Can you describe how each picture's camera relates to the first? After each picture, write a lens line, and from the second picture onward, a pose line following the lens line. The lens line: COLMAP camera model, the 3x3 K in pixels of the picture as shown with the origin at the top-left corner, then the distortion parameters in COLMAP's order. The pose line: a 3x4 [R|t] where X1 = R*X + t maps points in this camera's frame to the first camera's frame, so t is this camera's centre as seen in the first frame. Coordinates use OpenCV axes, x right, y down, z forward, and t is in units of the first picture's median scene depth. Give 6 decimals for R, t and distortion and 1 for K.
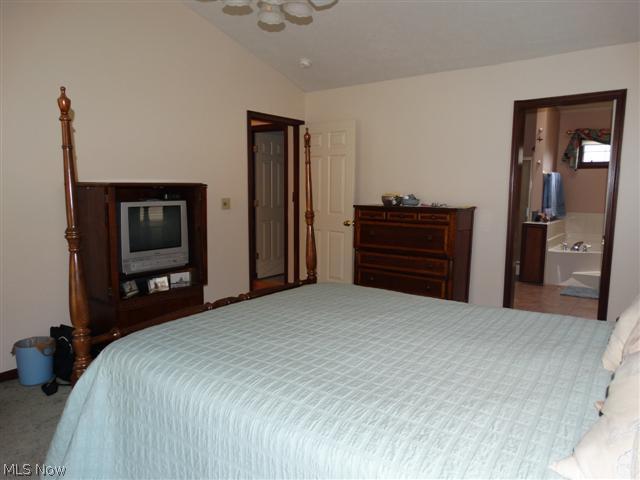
lens RADIAL K [[450.4, 0, 317.9], [0, 450.4, 237.4], [0, 0, 1]] dist [-0.000497, -0.000039]
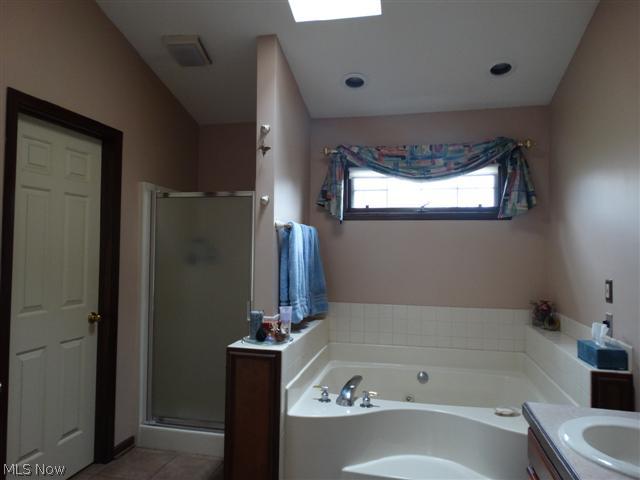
lens RADIAL K [[450.4, 0, 317.9], [0, 450.4, 237.4], [0, 0, 1]] dist [-0.000497, -0.000039]
pose [[0.905800, 0.024431, 0.423001, 0.343500], [0.042803, 0.987953, -0.148718, -0.060806], [-0.421538, 0.152814, 0.893842, 0.574562]]
